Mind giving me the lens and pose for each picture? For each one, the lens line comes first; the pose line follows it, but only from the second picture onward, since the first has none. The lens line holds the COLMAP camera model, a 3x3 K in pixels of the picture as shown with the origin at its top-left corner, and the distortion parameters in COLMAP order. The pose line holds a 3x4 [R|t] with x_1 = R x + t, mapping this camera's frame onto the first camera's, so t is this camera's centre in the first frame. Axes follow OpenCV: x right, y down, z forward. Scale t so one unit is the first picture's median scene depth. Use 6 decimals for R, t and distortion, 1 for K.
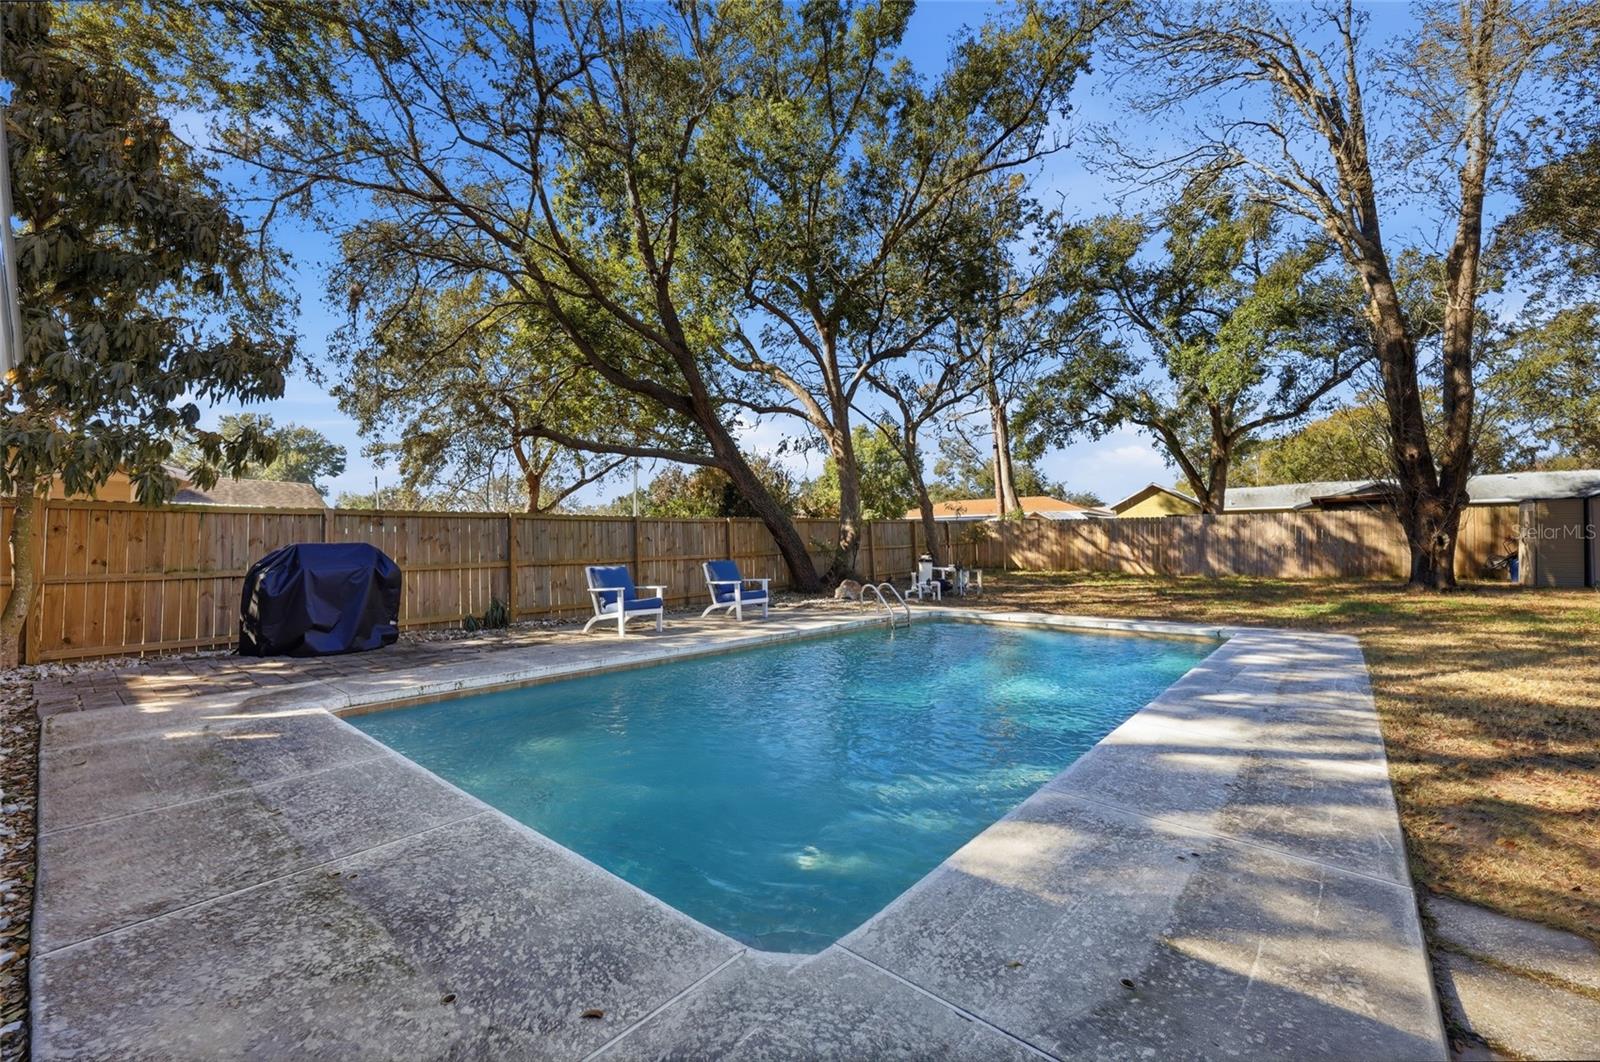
lens RADIAL K [[629.2, 0, 797.5], [0, 629.2, 507.1], [0, 0, 1]] dist [0.000038, 0.000177]
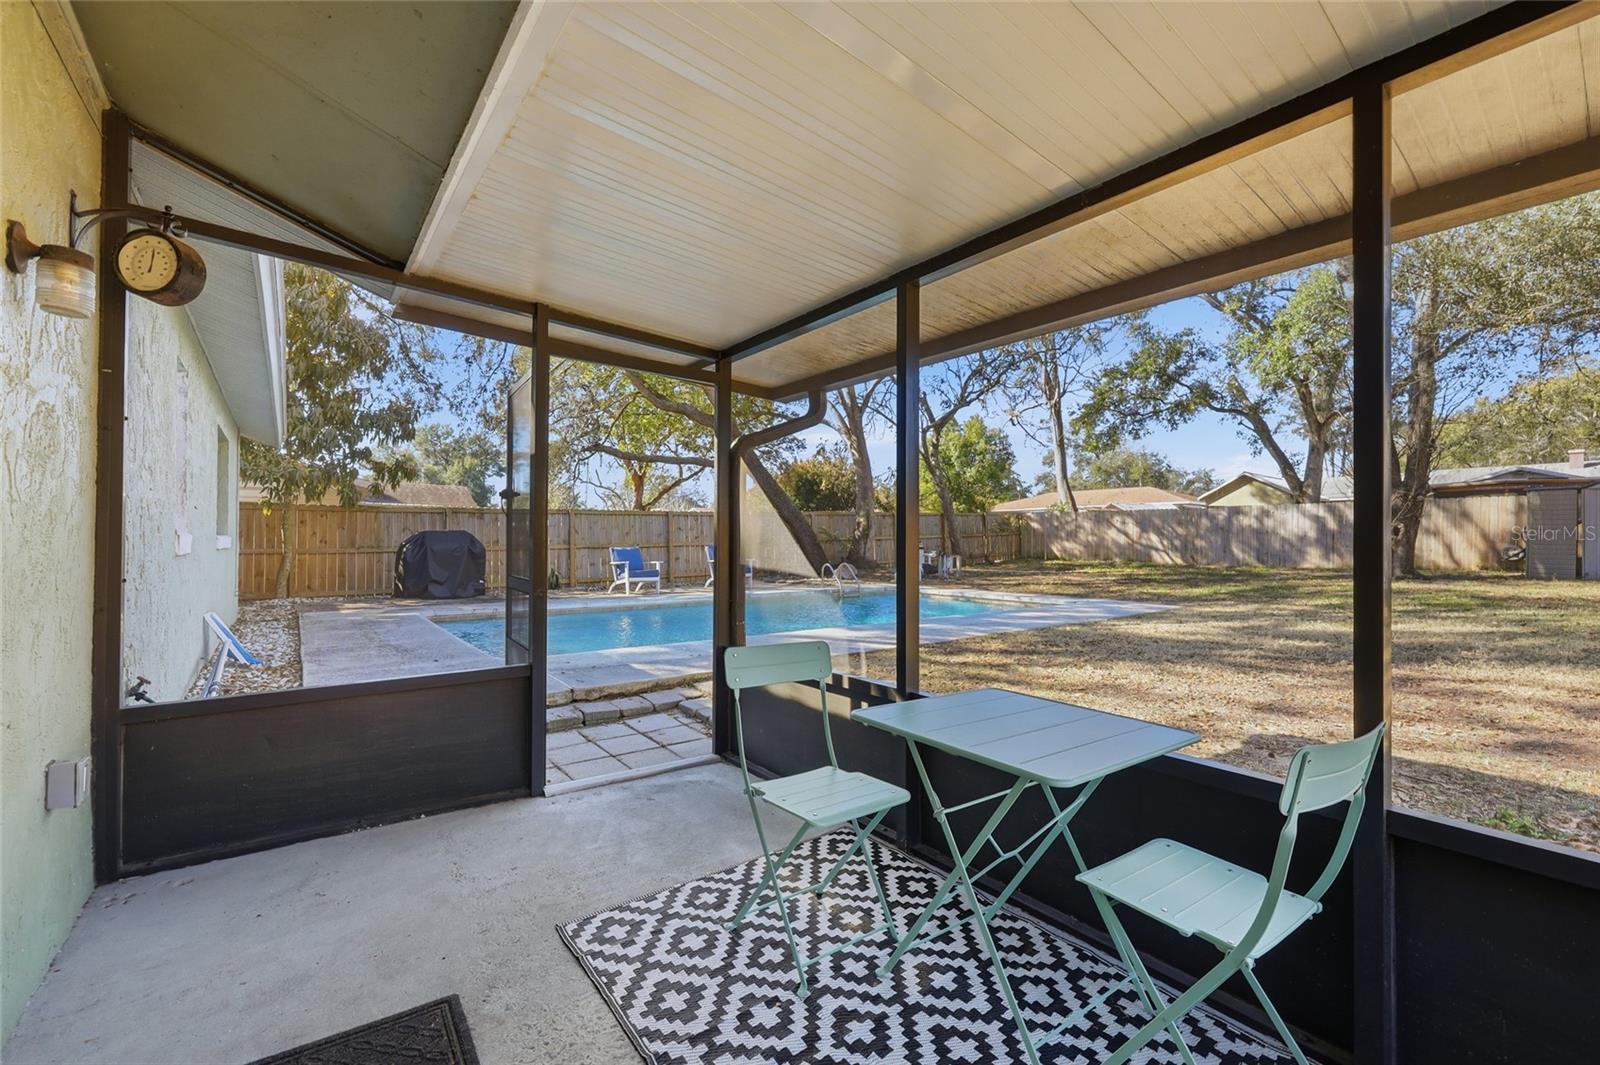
lens RADIAL K [[629.2, 0, 797.5], [0, 629.2, 508.6], [0, 0, 1]] dist [0.000038, 0.000177]
pose [[0.980410, -0.007308, -0.196831, 0.158770], [0.010059, 0.999865, 0.012981, -0.003075], [0.196710, -0.014707, 0.980351, -0.136226]]
